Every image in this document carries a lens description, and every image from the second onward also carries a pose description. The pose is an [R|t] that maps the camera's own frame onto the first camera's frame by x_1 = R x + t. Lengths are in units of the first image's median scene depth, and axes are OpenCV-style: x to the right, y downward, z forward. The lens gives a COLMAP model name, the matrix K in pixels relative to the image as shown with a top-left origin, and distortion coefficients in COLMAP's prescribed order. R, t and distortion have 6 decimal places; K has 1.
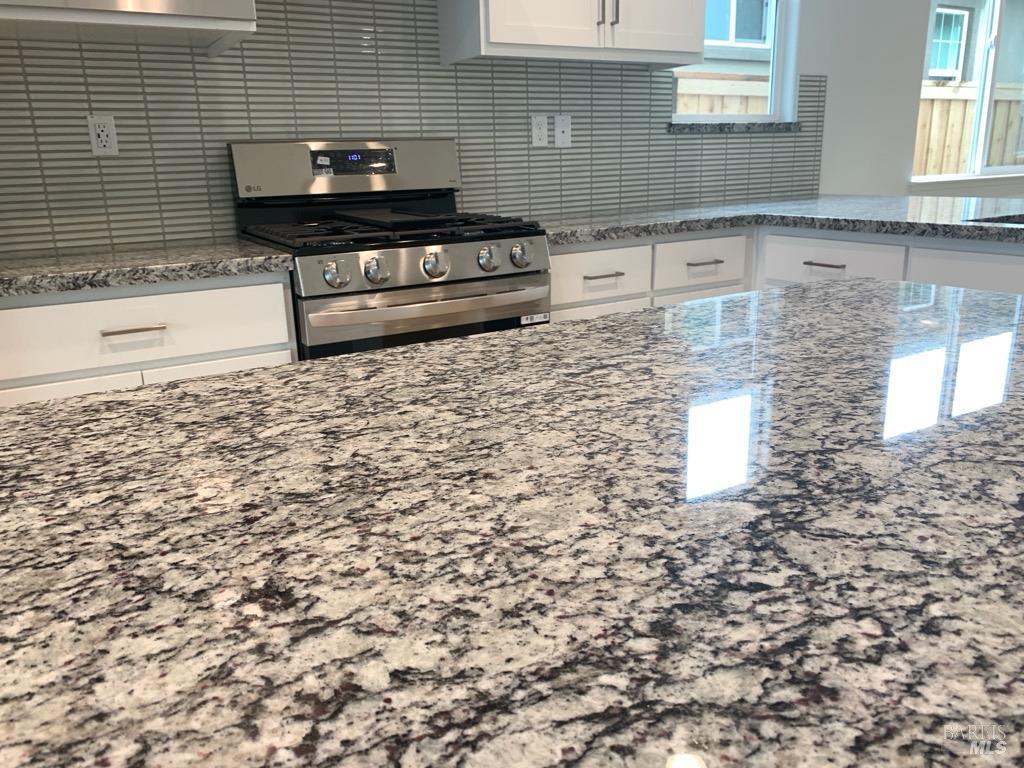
lens RADIAL K [[789.4, 0, 488.5], [0, 789.4, 379.4], [0, 0, 1]] dist [0.089484, -0.113926]
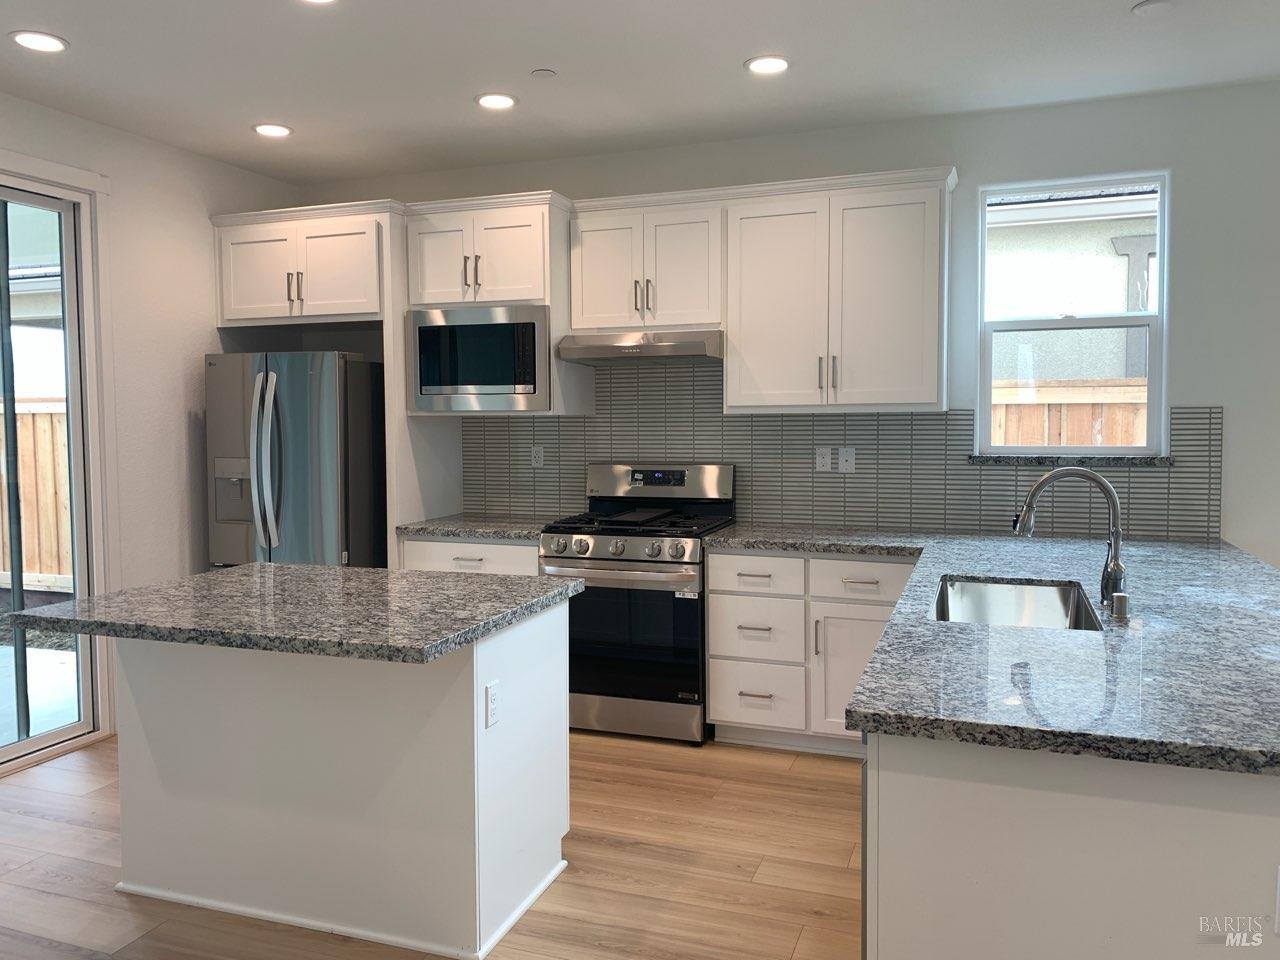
lens RADIAL K [[976.9, 0, 624.8], [0, 976.9, 479.3], [0, 0, 1]] dist [0.075658, -0.110964]
pose [[0.638073, 0.077447, -0.766071, 1.272843], [-0.217463, 0.972550, -0.082807, -0.105891], [0.738629, 0.219429, 0.637399, -0.246048]]
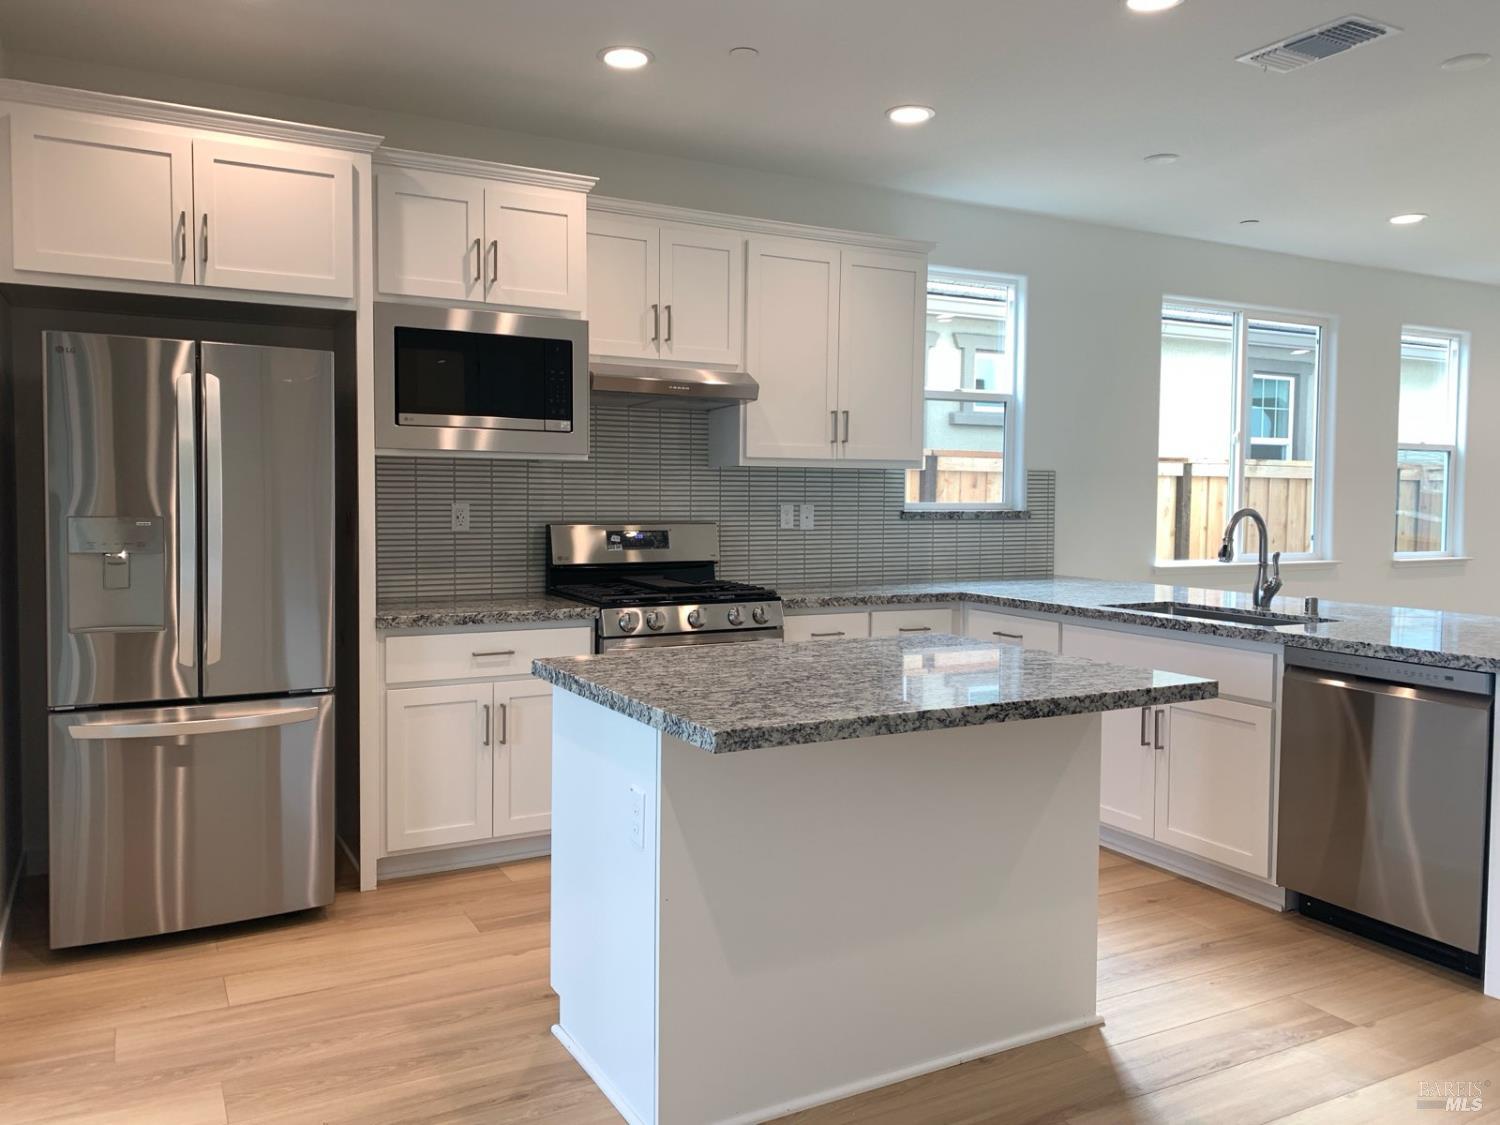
lens RADIAL K [[1144.8, 0, 732.1], [0, 1144.8, 561.7], [0, 0, 1]] dist [0.075658, -0.110964]
pose [[0.998832, 0.040997, -0.025581, 0.034495], [-0.045421, 0.977196, -0.207424, 0.146231], [0.016494, 0.208343, 0.977917, -0.838678]]
